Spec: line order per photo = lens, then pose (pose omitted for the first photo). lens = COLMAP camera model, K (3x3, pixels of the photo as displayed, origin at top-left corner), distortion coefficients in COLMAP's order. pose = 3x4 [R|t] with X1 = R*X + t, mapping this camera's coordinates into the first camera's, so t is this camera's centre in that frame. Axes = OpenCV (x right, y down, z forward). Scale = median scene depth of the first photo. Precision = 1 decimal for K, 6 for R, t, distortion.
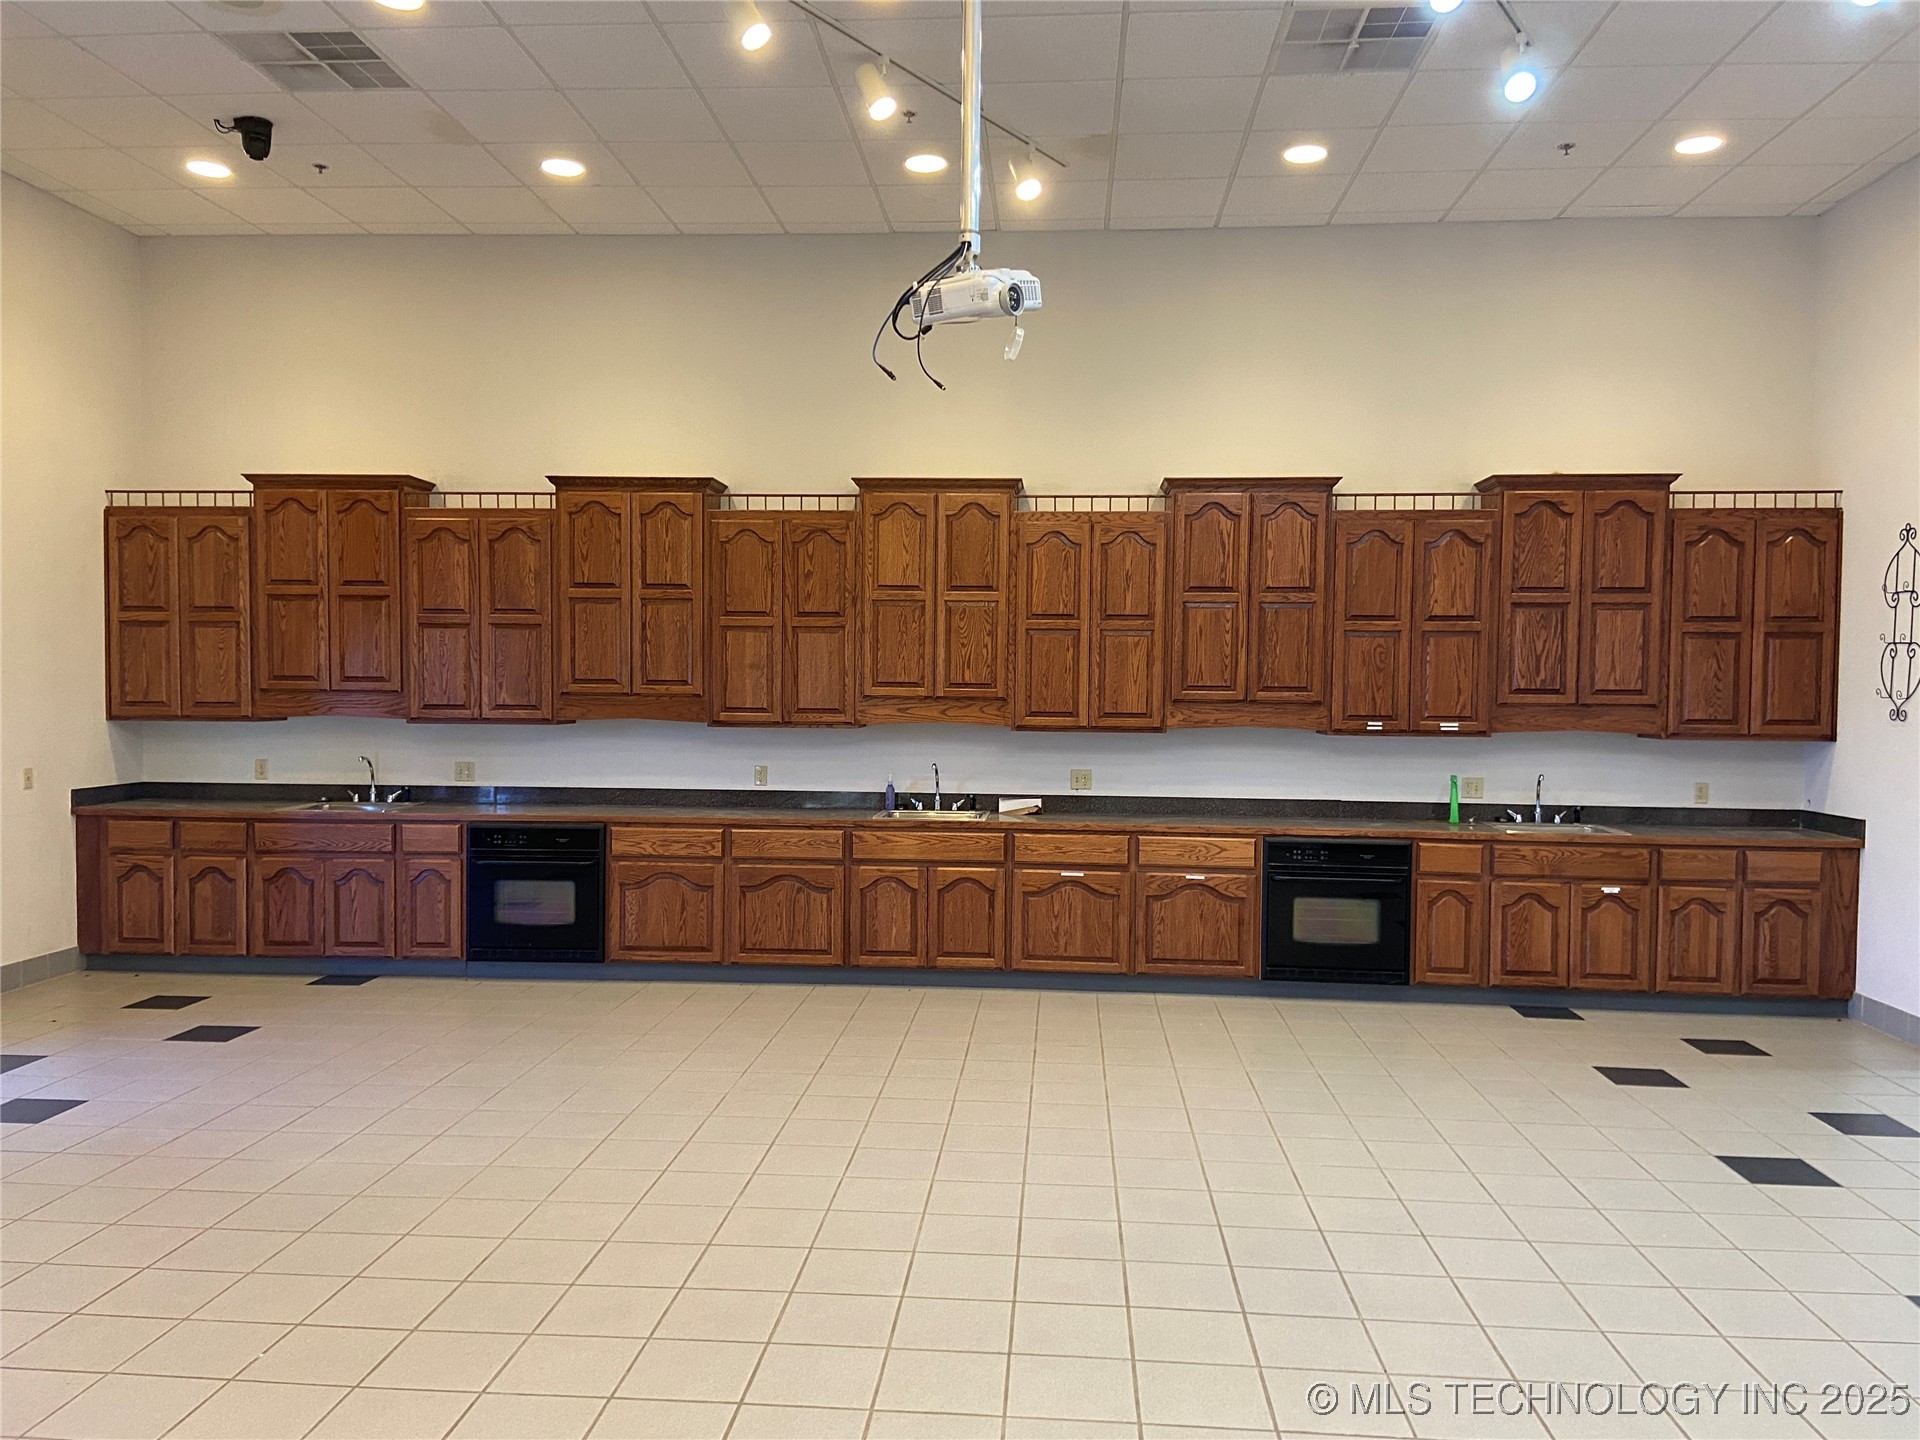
lens RADIAL K [[1425.0, 0, 957.7], [0, 1425.0, 724.3], [0, 0, 1]] dist [0.081473, -0.039477]
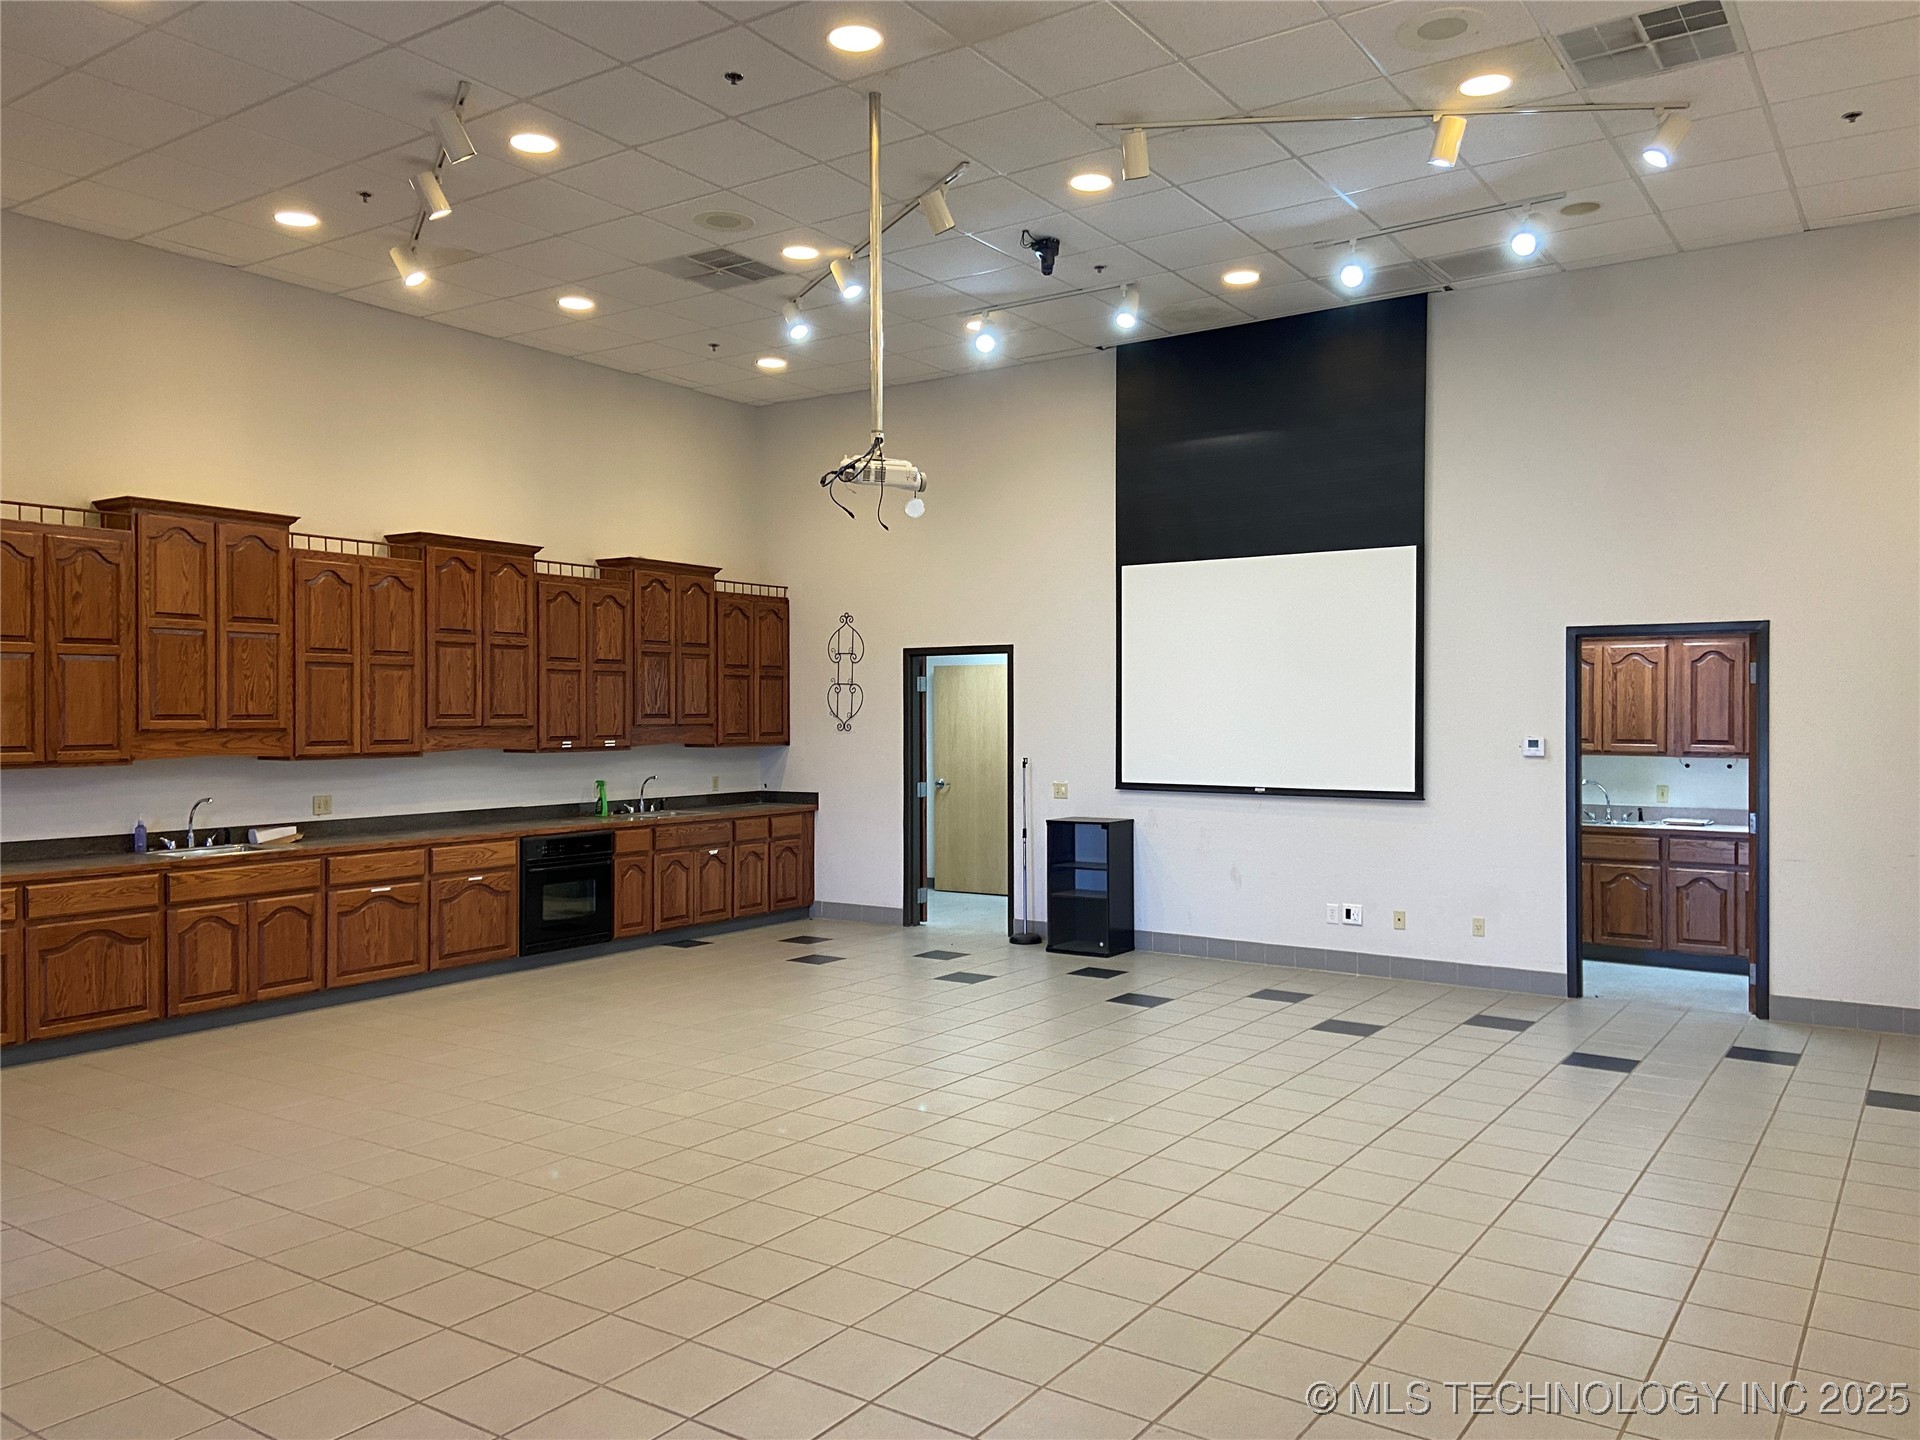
lens RADIAL K [[1425.0, 0, 963.6], [0, 1425.0, 715.1], [0, 0, 1]] dist [0.081473, -0.039477]
pose [[0.502127, -0.013063, 0.864695, -0.726031], [0.031952, 0.999483, -0.003456, -0.010864], [-0.864204, 0.029364, 0.502285, 0.067815]]
